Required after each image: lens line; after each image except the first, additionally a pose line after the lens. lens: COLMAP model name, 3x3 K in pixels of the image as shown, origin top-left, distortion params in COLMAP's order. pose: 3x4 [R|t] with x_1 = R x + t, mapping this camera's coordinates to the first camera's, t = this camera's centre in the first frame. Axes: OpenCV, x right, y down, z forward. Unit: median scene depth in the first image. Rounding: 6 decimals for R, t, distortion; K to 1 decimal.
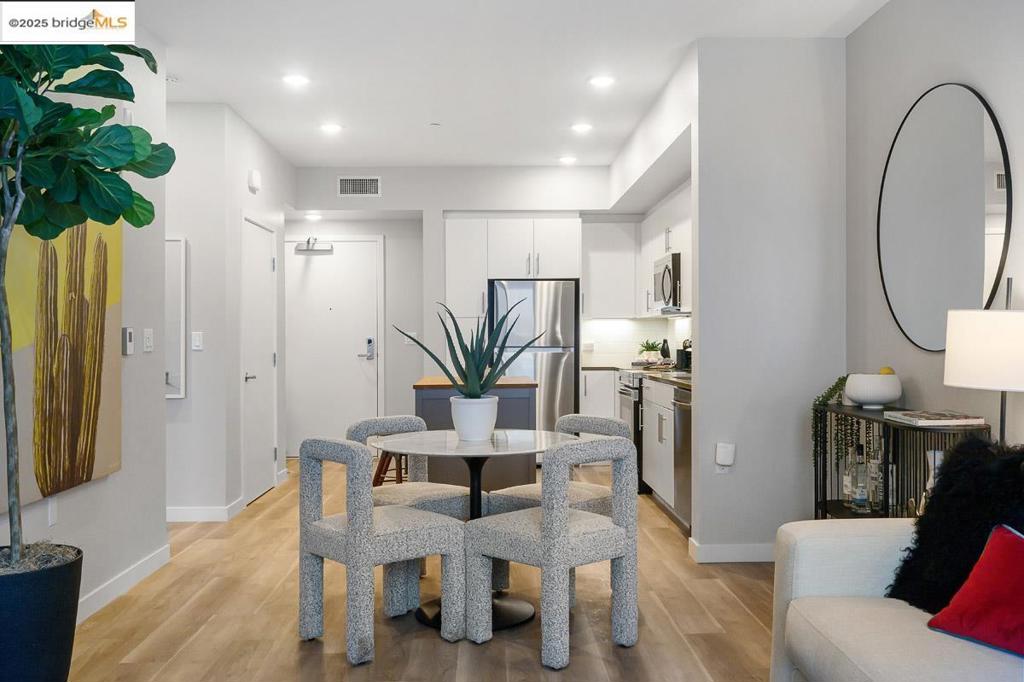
lens RADIAL K [[926.9, 0, 530.5], [0, 926.9, 340.8], [0, 0, 1]] dist [-0.005579, 0.000000]
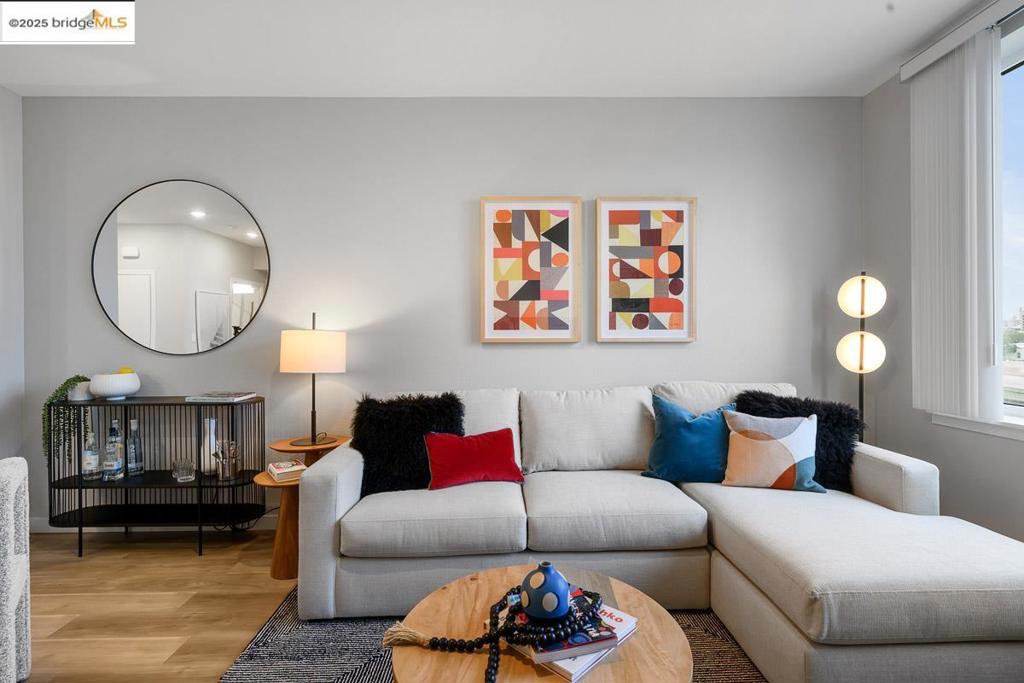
lens RADIAL K [[485.0, 0, 514.1], [0, 485.0, 337.7], [0, 0, 1]] dist [-0.001170, -0.000930]
pose [[0.026815, 0.006024, 0.999622, -0.185160], [0.010751, 0.999922, -0.006314, -0.002715], [-0.999583, 0.010916, 0.026748, 0.242114]]
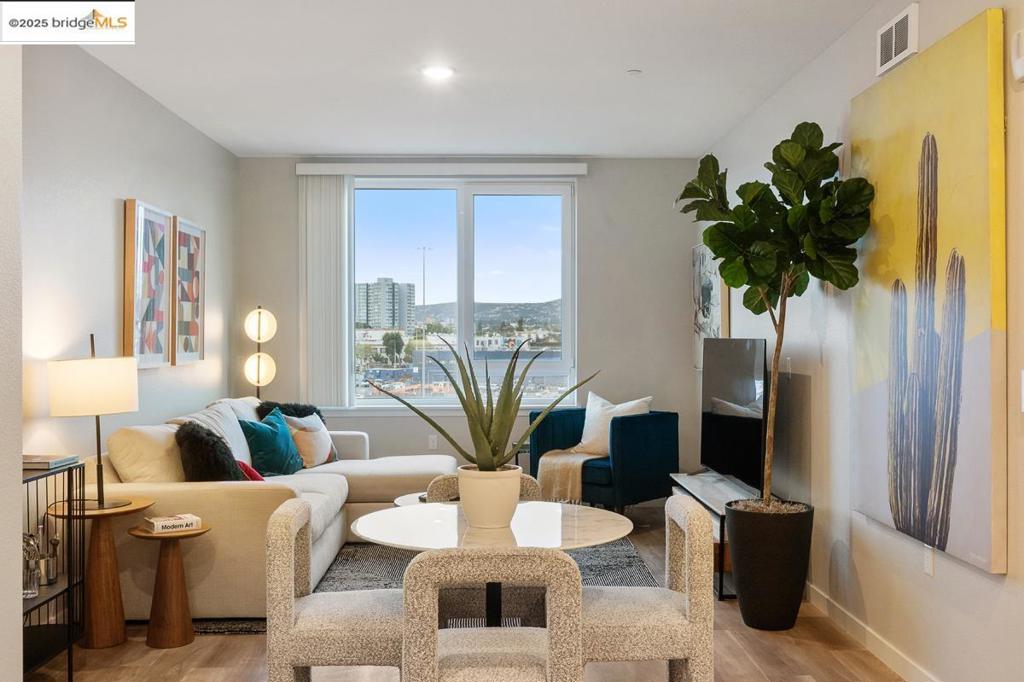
lens RADIAL K [[1016.8, 0, 498.8], [0, 1016.8, 343.3], [0, 0, 1]] dist [-0.008292, 0.000000]
pose [[-0.999271, 0.009248, 0.037031, -0.060888], [0.009600, 0.999910, 0.009341, -0.025785], [-0.036942, 0.009690, -0.999270, 1.040826]]
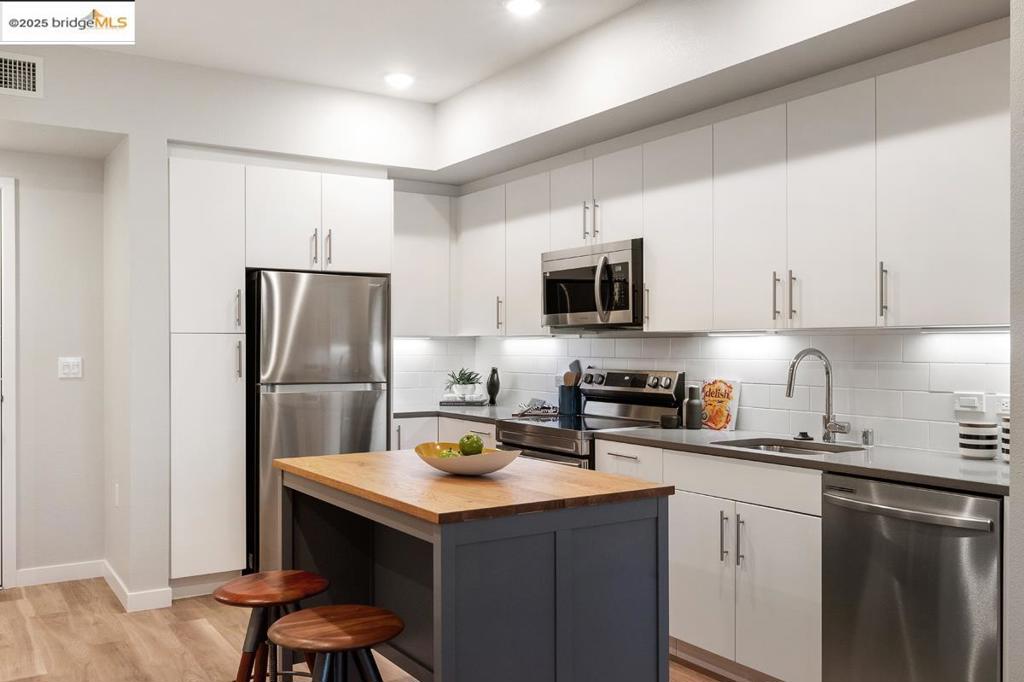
lens RADIAL K [[894.7, 0, 513.1], [0, 894.7, 348.0], [0, 0, 1]] dist [0.016459, -0.018412]
pose [[0.864539, 0.004733, 0.502543, -0.217912], [-0.003487, 0.999988, -0.003420, -0.017331], [-0.502553, 0.001204, 0.864546, 0.506223]]
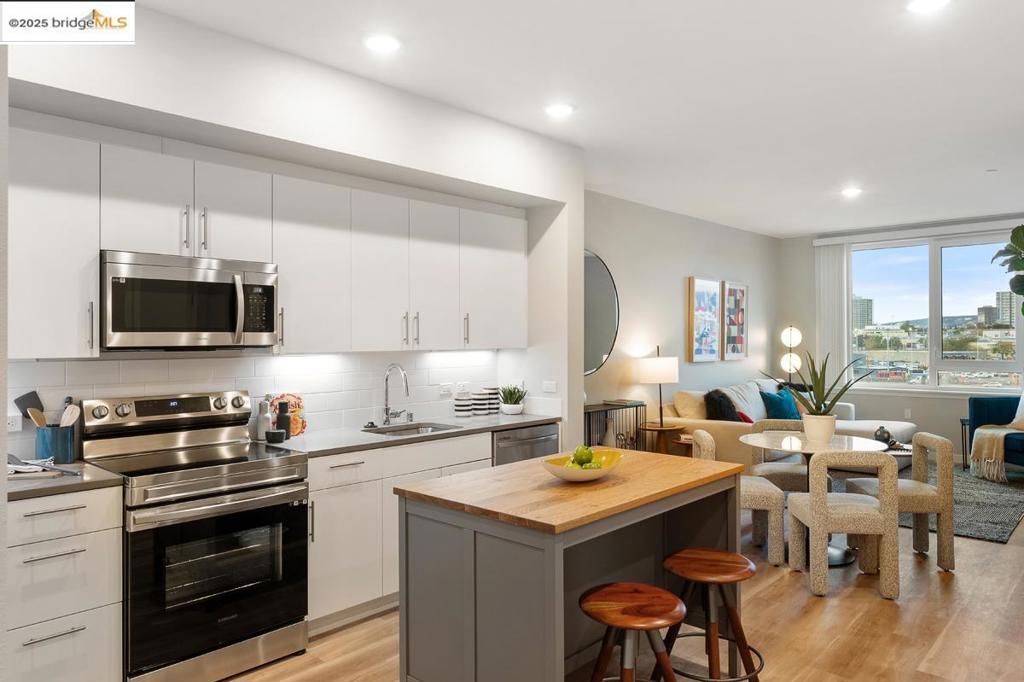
lens RADIAL K [[694.3, 0, 521.5], [0, 694.3, 338.0], [0, 0, 1]] dist [-0.004629, -0.002125]
pose [[-0.709760, 0.008391, 0.704393, -0.306795], [0.010354, 0.999945, -0.001480, -0.038797], [-0.704367, 0.006243, -0.709808, 1.202857]]
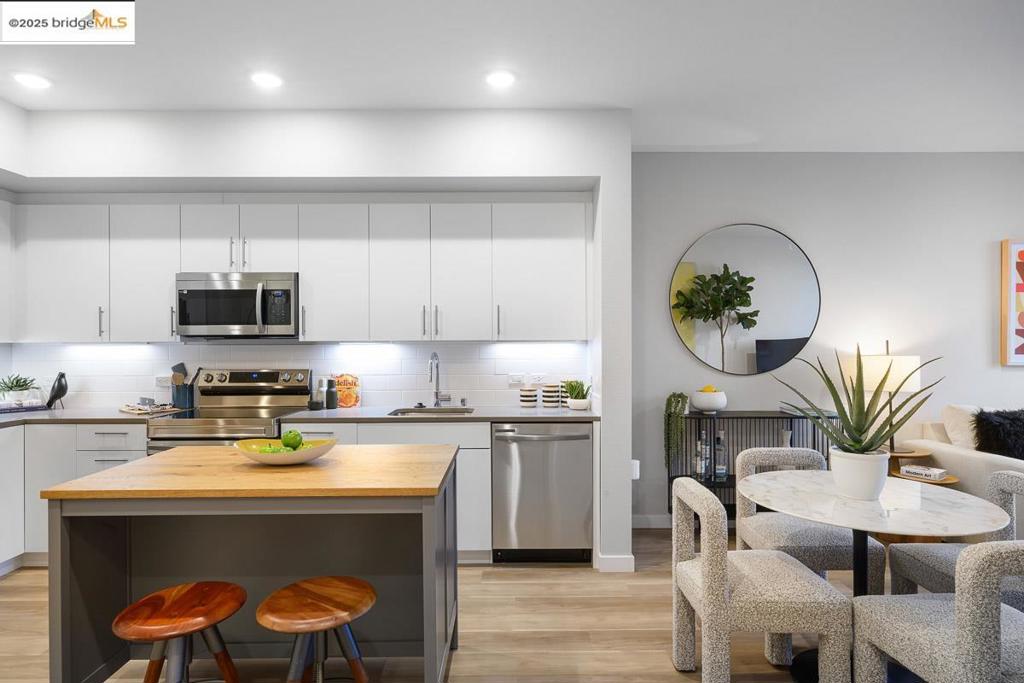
lens RADIAL K [[585.9, 0, 523.0], [0, 585.9, 339.6], [0, 0, 1]] dist [-0.009794, 0.005256]
pose [[0.033638, 0.013333, 0.999345, -0.369900], [0.006969, 0.999884, -0.013575, -0.023153], [-0.999410, 0.007422, 0.033541, 0.757722]]
